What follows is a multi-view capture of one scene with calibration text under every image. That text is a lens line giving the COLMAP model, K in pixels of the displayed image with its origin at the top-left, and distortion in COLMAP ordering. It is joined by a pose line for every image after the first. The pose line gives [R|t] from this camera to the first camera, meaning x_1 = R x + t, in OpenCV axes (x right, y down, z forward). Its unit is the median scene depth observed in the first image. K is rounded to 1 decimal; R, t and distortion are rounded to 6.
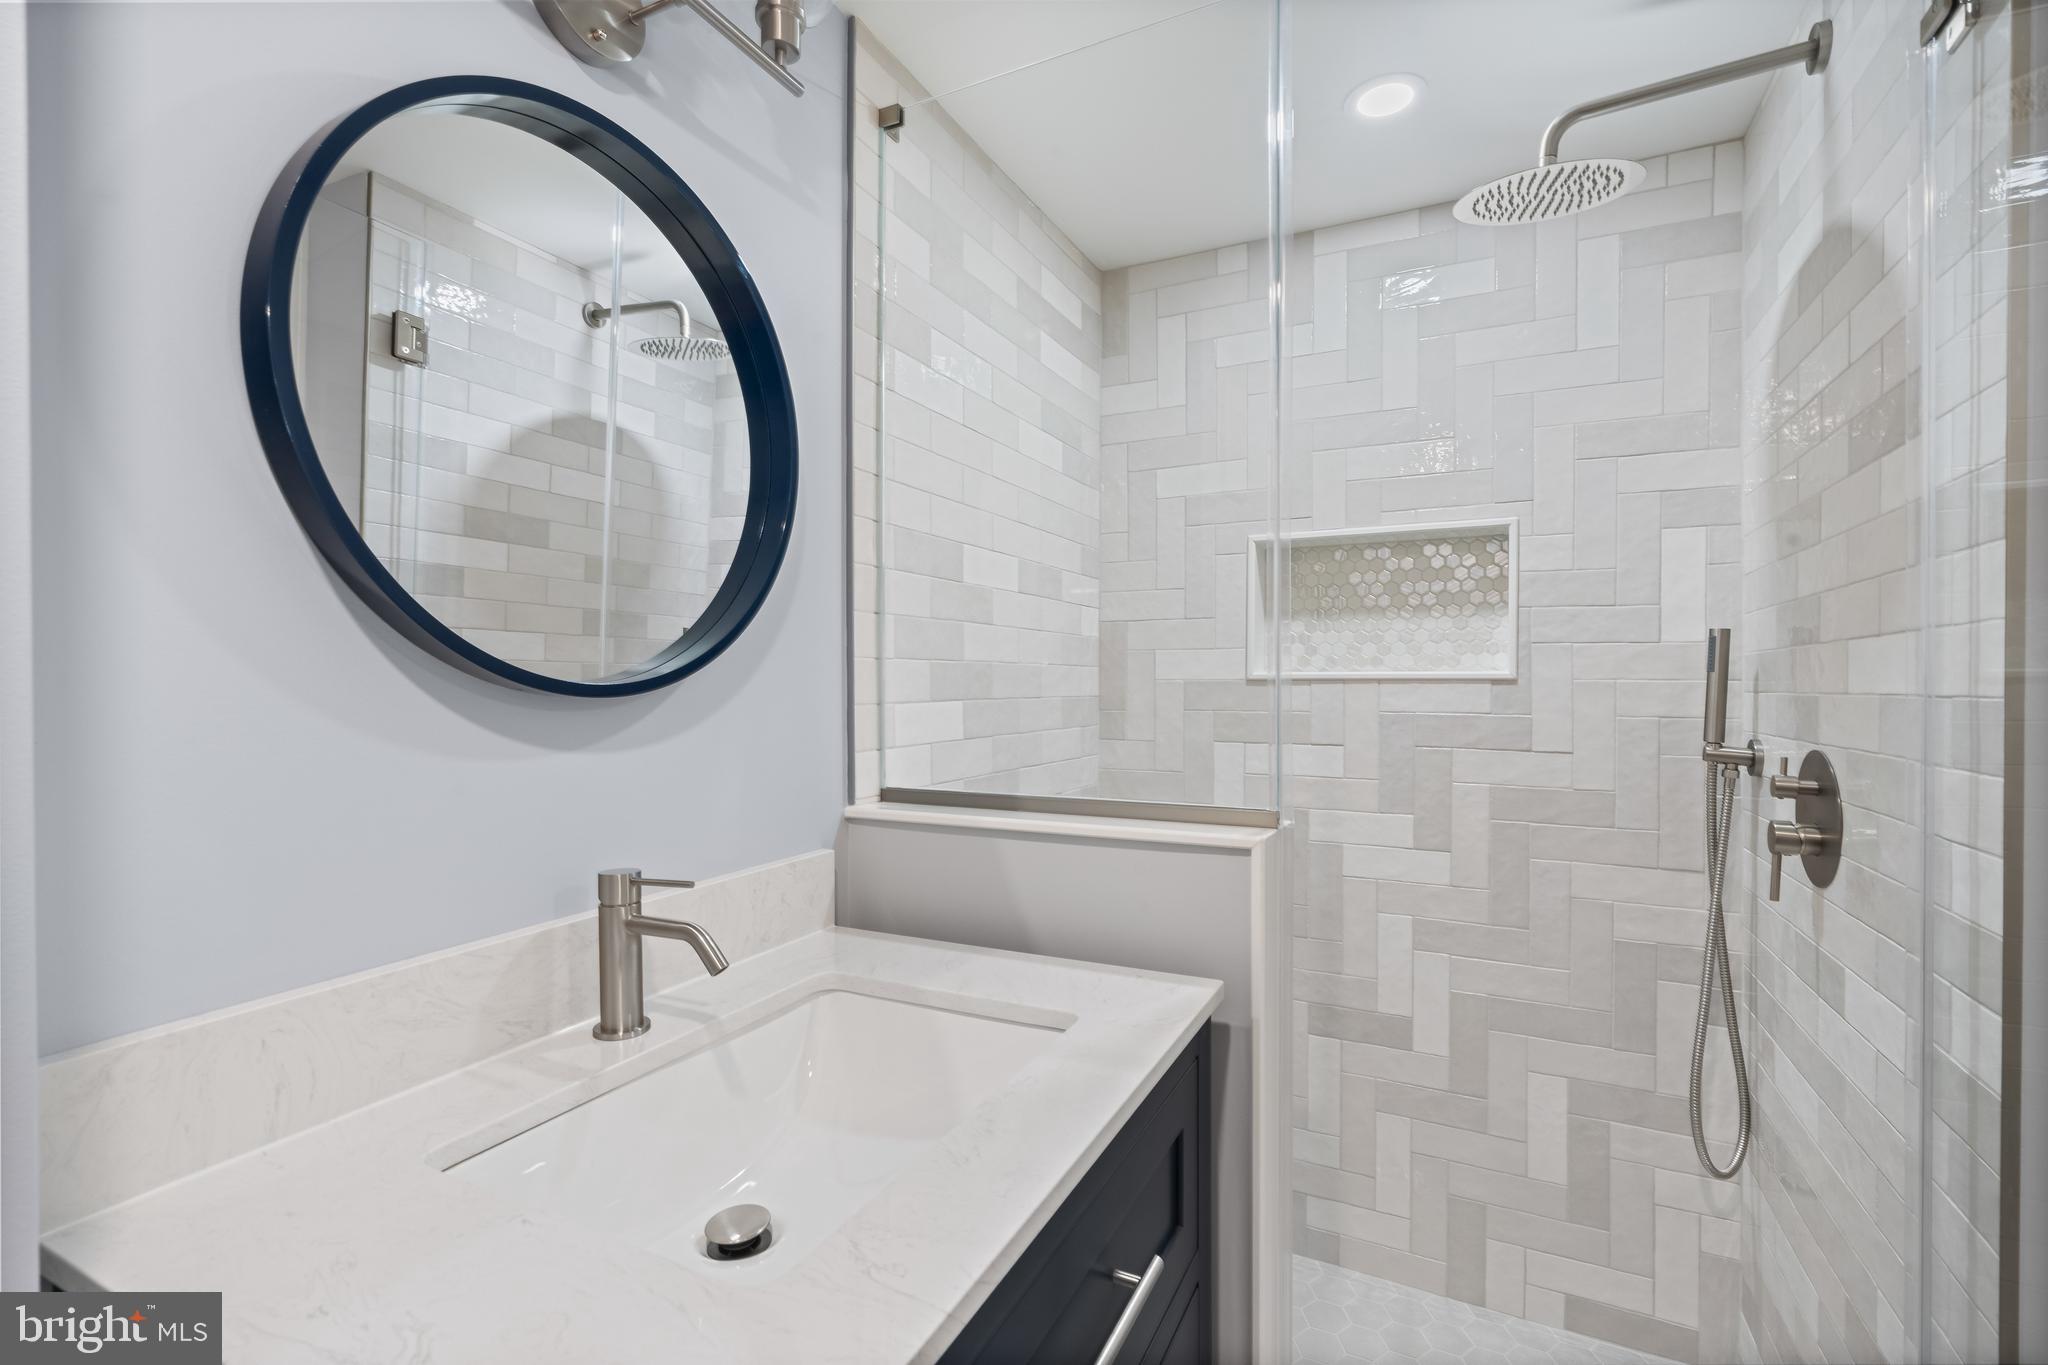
lens RADIAL K [[923.2, 0, 1020.3], [0, 923.2, 698.6], [0, 0, 1]] dist [-0.014715, 0.008192]
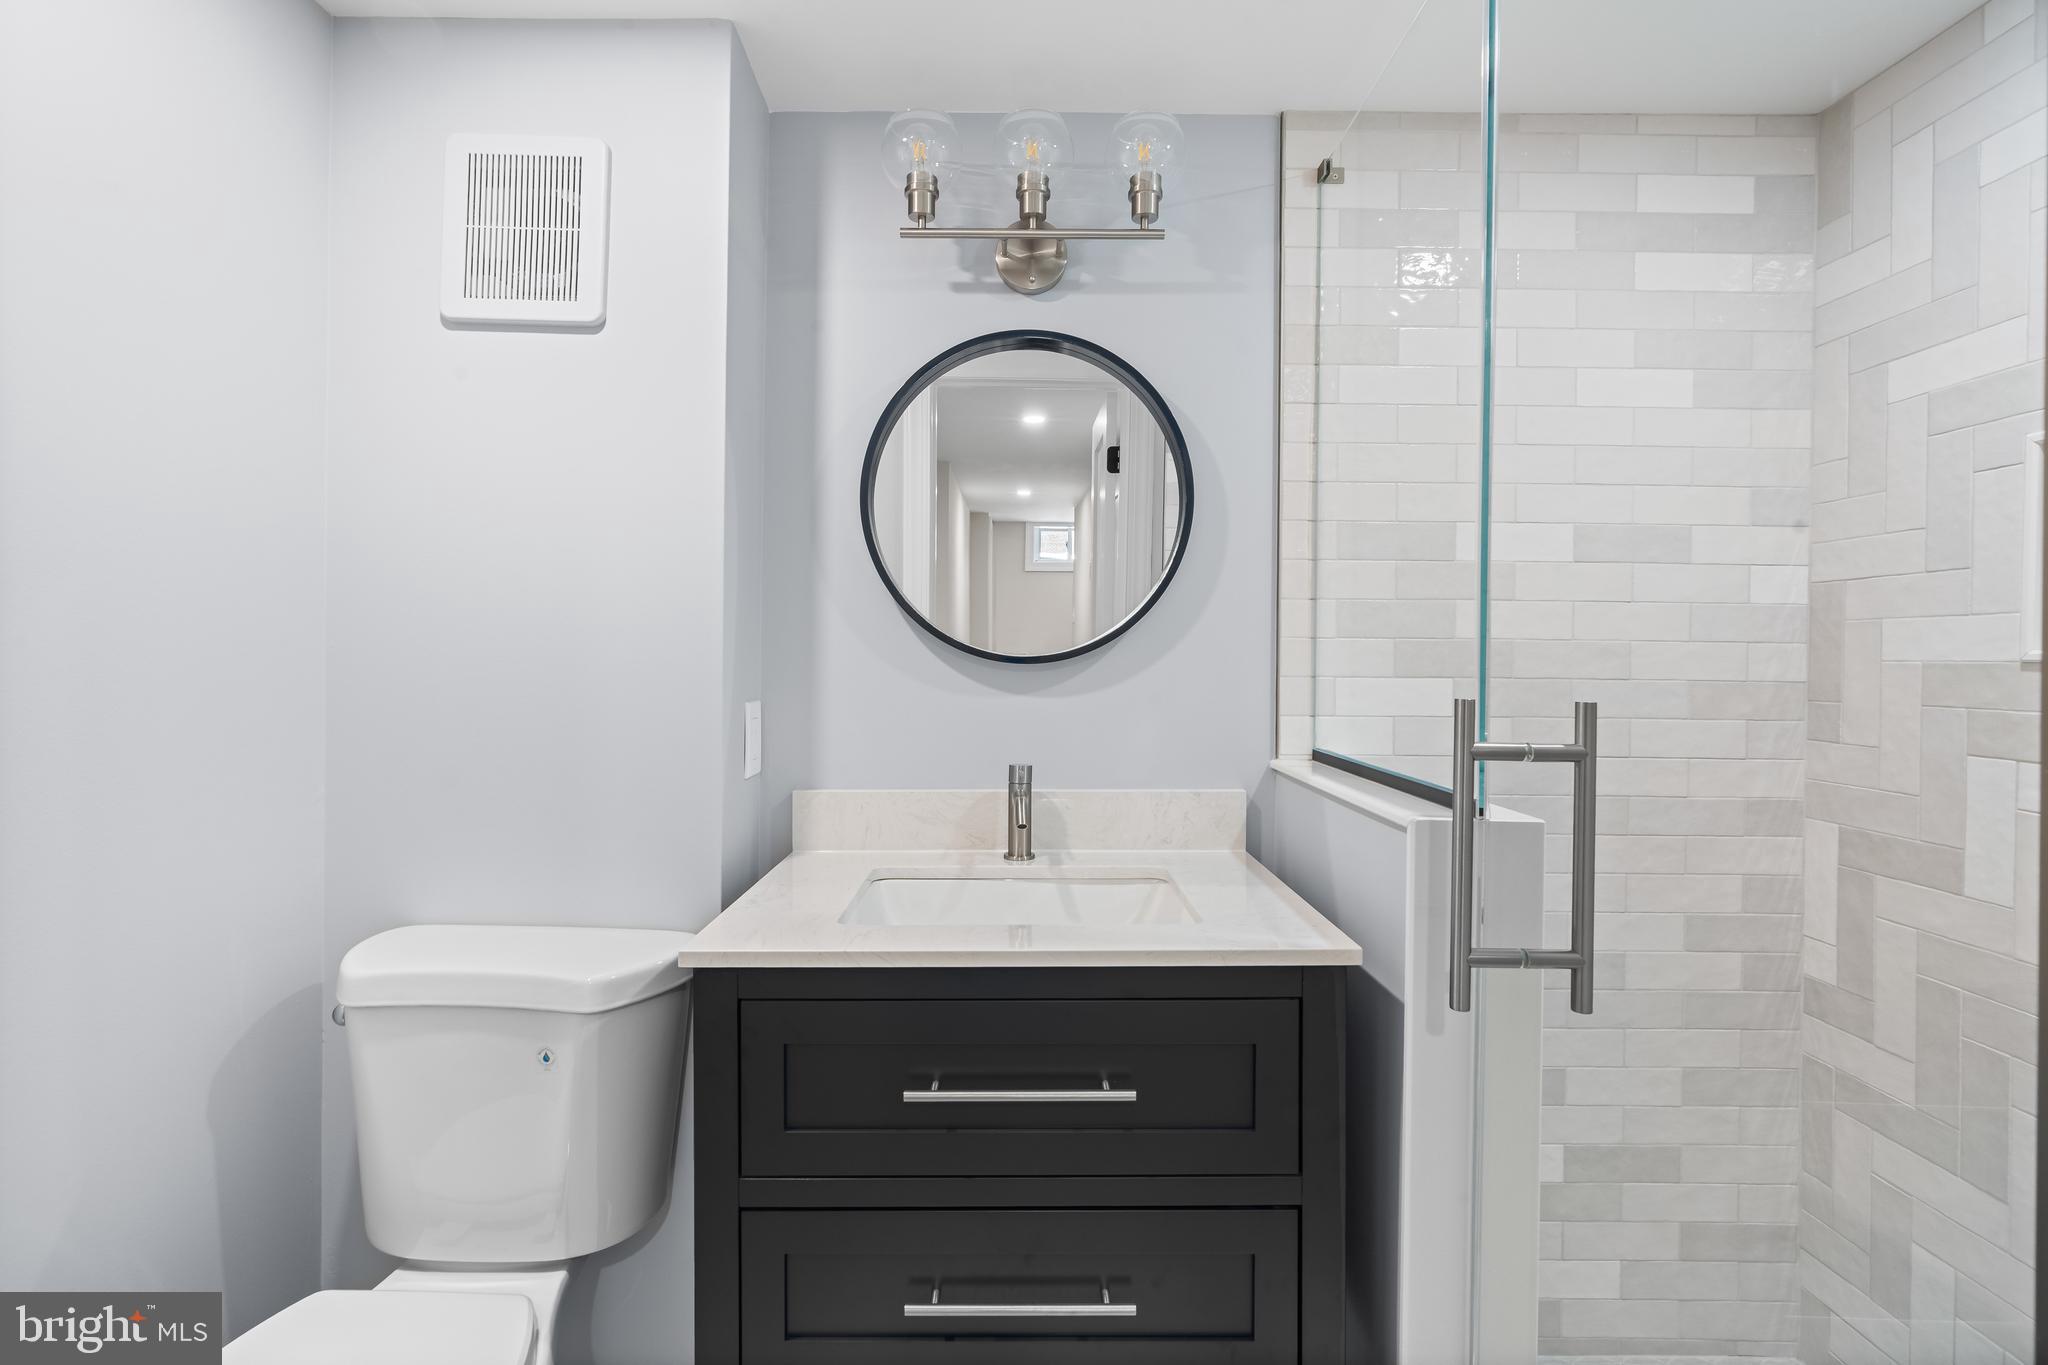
lens RADIAL K [[917.0, 0, 1021.0], [0, 917.0, 682.9], [0, 0, 1]] dist [-0.011232, 0.005522]
pose [[0.450701, 0.028392, -0.892223, 0.705764], [-0.026717, 0.999475, 0.018308, 0.001871], [0.892275, 0.015586, 0.451223, 0.144215]]
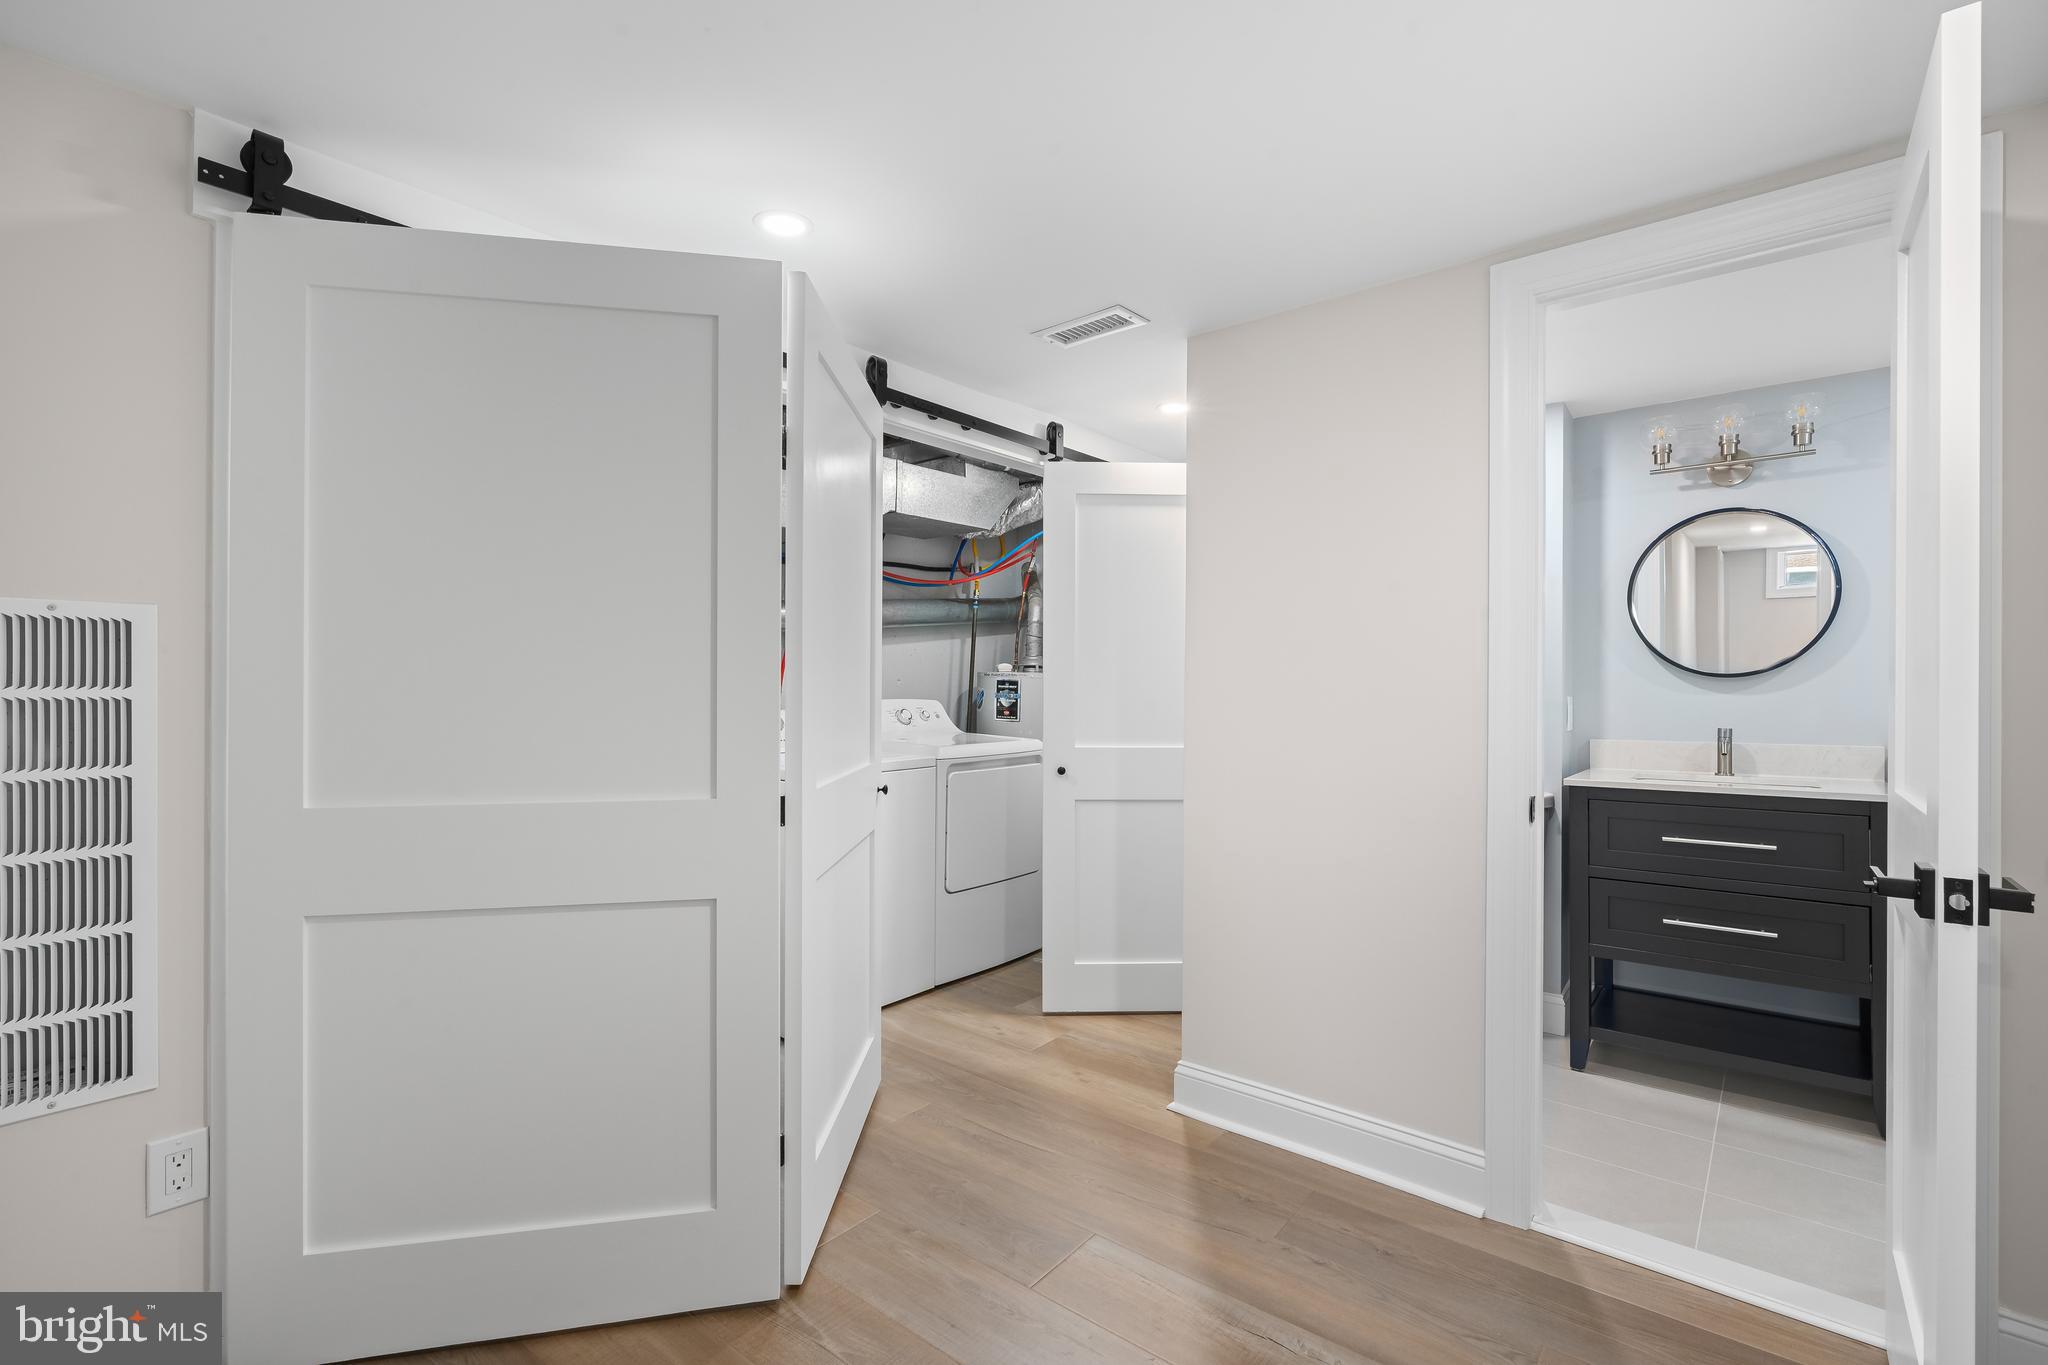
lens RADIAL K [[917.0, 0, 1021.0], [0, 917.0, 682.9], [0, 0, 1]] dist [-0.011232, 0.005522]
pose [[-0.230162, -0.001027, -0.973152, 2.245900], [-0.020069, 0.999792, 0.003692, 0.038469], [0.972945, 0.020380, -0.230135, -0.498578]]
